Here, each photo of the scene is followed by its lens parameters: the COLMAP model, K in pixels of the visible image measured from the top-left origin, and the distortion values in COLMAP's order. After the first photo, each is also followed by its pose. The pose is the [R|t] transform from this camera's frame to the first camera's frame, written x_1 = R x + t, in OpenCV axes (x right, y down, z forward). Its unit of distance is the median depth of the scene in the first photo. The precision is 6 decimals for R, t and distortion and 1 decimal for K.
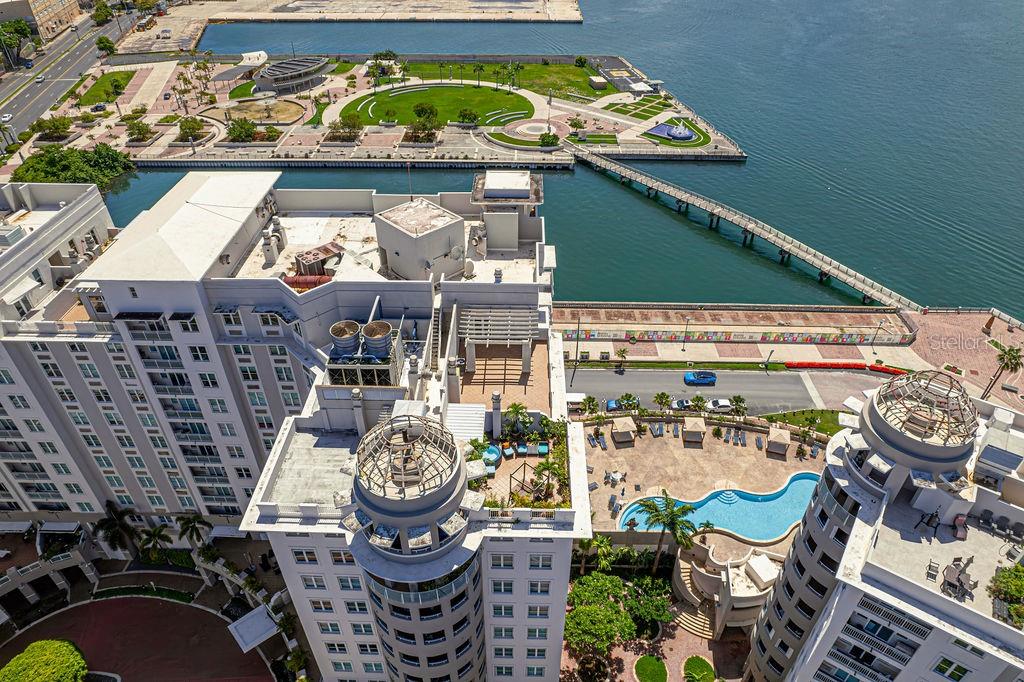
lens RADIAL K [[650.9, 0, 512.6], [0, 650.9, 355.5], [0, 0, 1]] dist [-0.071560, 0.063679]
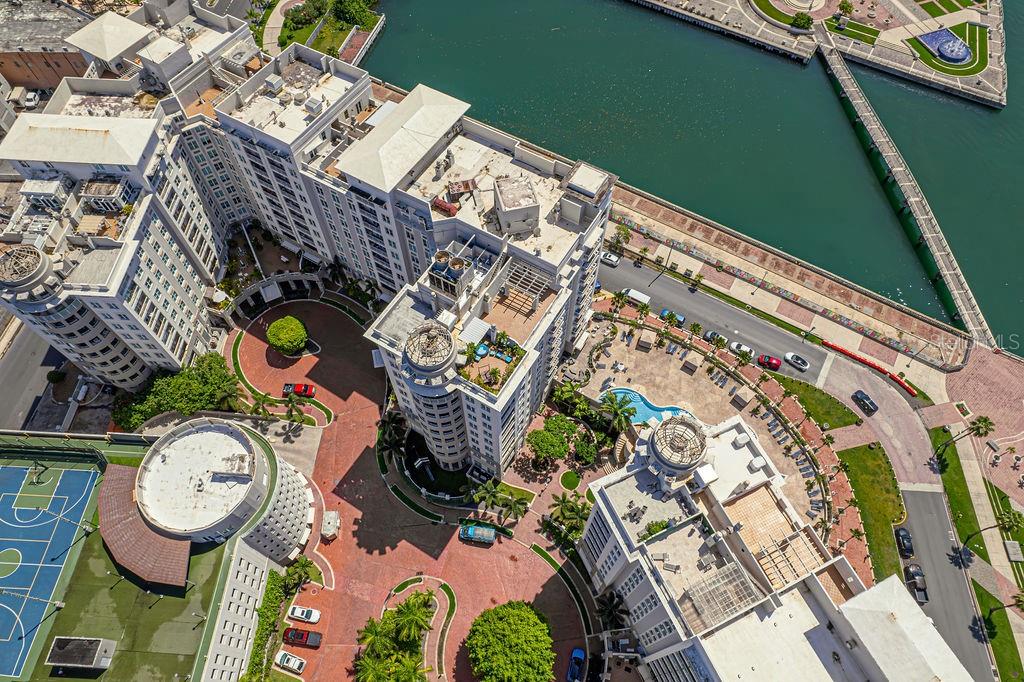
lens RADIAL K [[650.9, 0, 516.9], [0, 650.9, 352.7], [0, 0, 1]] dist [-0.071560, 0.063679]
pose [[0.866893, 0.435519, -0.242529, 0.239101], [-0.310100, 0.852071, 0.421680, -0.313874], [0.390301, -0.290343, 0.873708, -0.302127]]
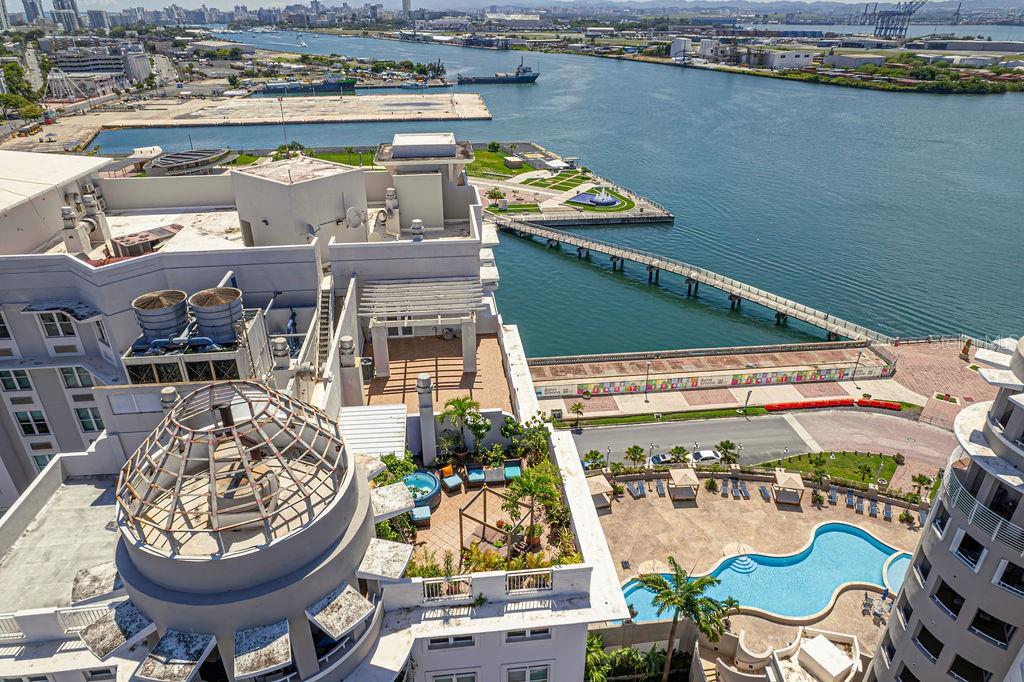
lens RADIAL K [[650.9, 0, 512.3], [0, 650.9, 354.0], [0, 0, 1]] dist [-0.071560, 0.063679]
pose [[0.991060, -0.064869, 0.116583, -0.005860], [0.084012, 0.982264, -0.167627, 0.062509], [-0.103641, 0.175923, 0.978933, 0.191949]]
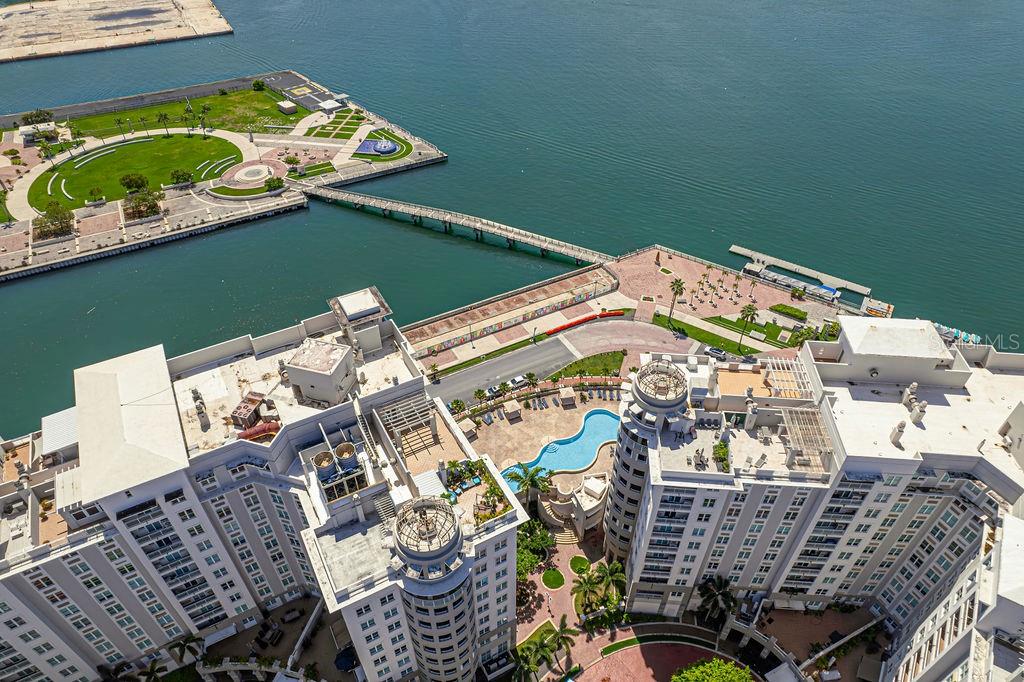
lens RADIAL K [[650.9, 0, 513.5], [0, 650.9, 356.6], [0, 0, 1]] dist [-0.071560, 0.063679]
pose [[0.864319, -0.335980, 0.374259, -0.168467], [0.308304, 0.941869, 0.133535, -0.150288], [-0.397368, -0.000031, 0.917659, -0.231147]]
